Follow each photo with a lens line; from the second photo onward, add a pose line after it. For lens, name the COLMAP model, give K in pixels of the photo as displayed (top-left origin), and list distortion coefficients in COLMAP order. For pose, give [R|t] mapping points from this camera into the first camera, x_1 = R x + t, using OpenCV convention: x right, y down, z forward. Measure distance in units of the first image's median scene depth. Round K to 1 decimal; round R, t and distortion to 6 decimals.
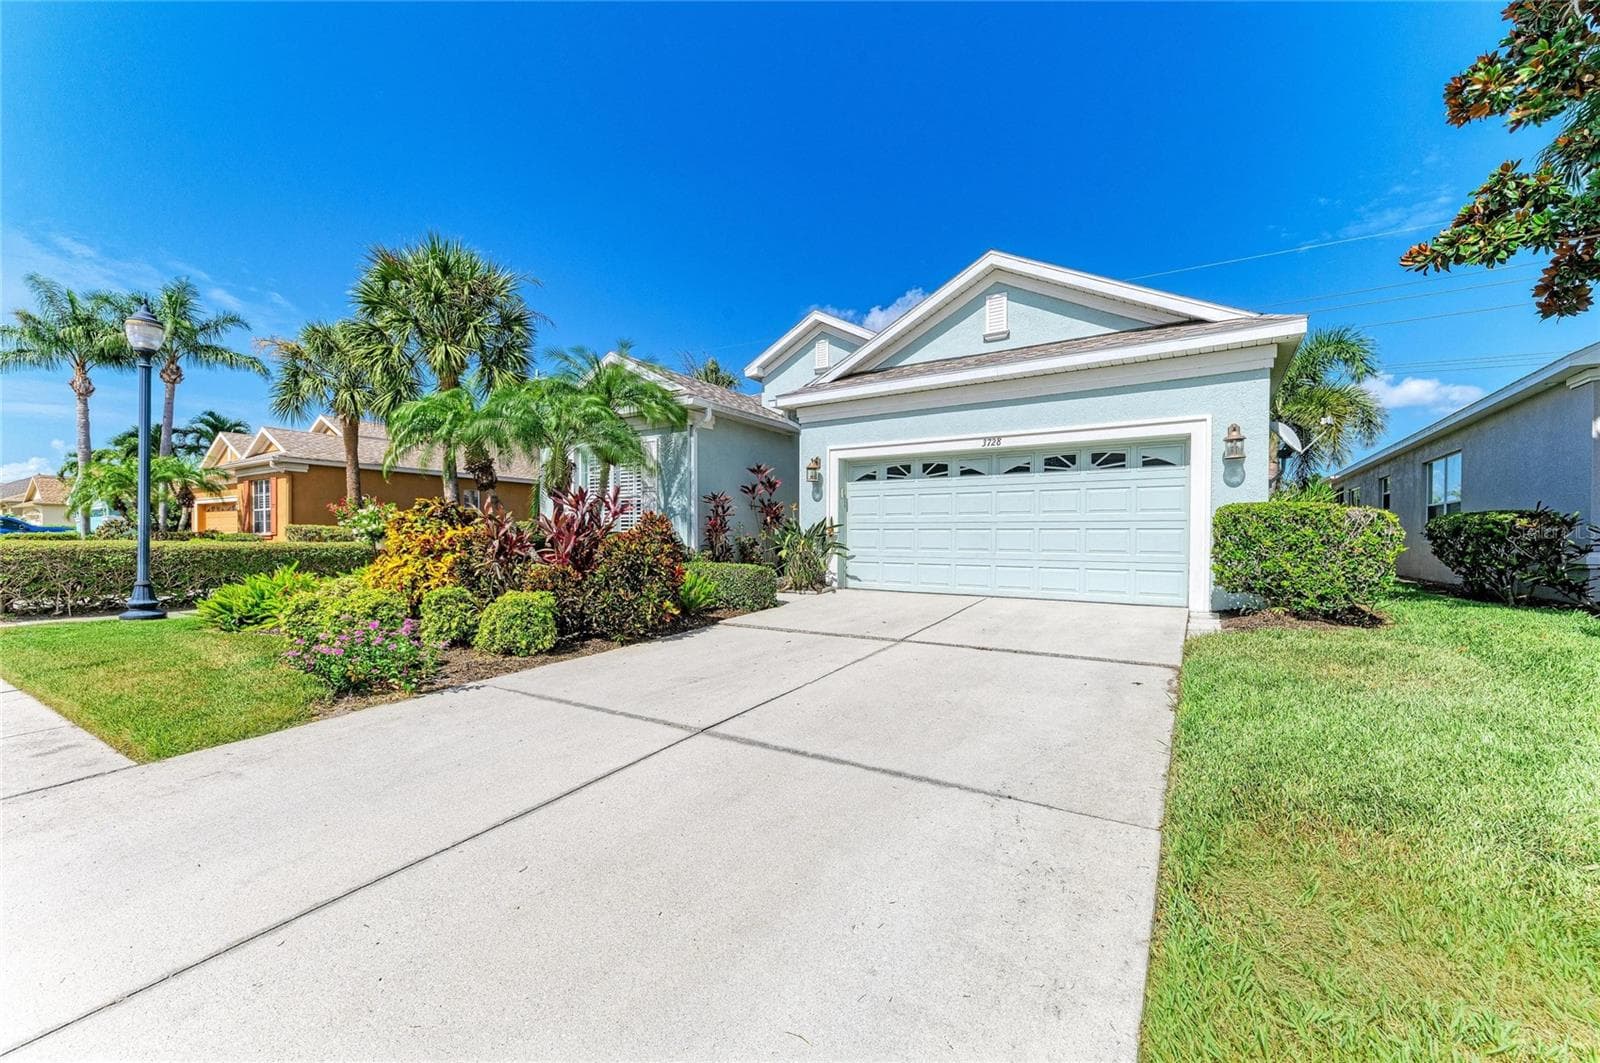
lens RADIAL K [[622.9, 0, 781.2], [0, 622.9, 530.5], [0, 0, 1]] dist [0.017642, -0.000078]
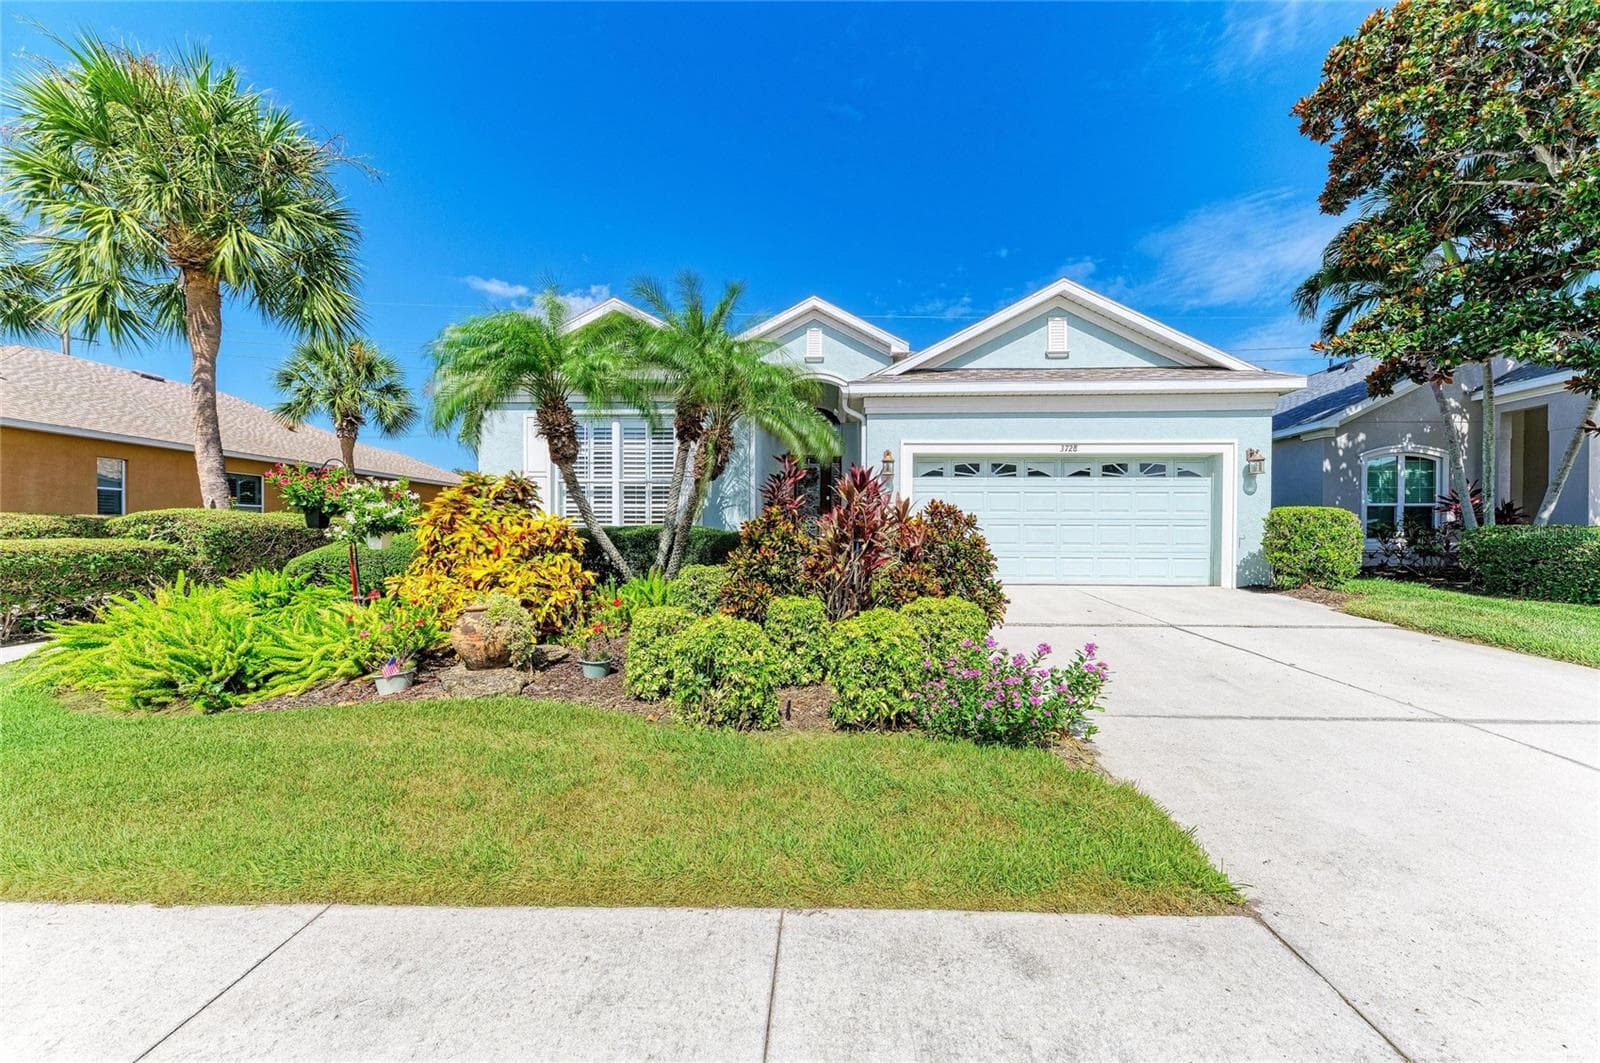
lens RADIAL K [[614.9, 0, 810.4], [0, 614.9, 532.8], [0, 0, 1]] dist [0.011631, -0.000100]
pose [[0.862999, 0.002359, 0.505200, -0.608184], [-0.005219, 0.999977, 0.004246, 0.008825], [-0.505179, -0.006301, 0.862992, 0.264238]]
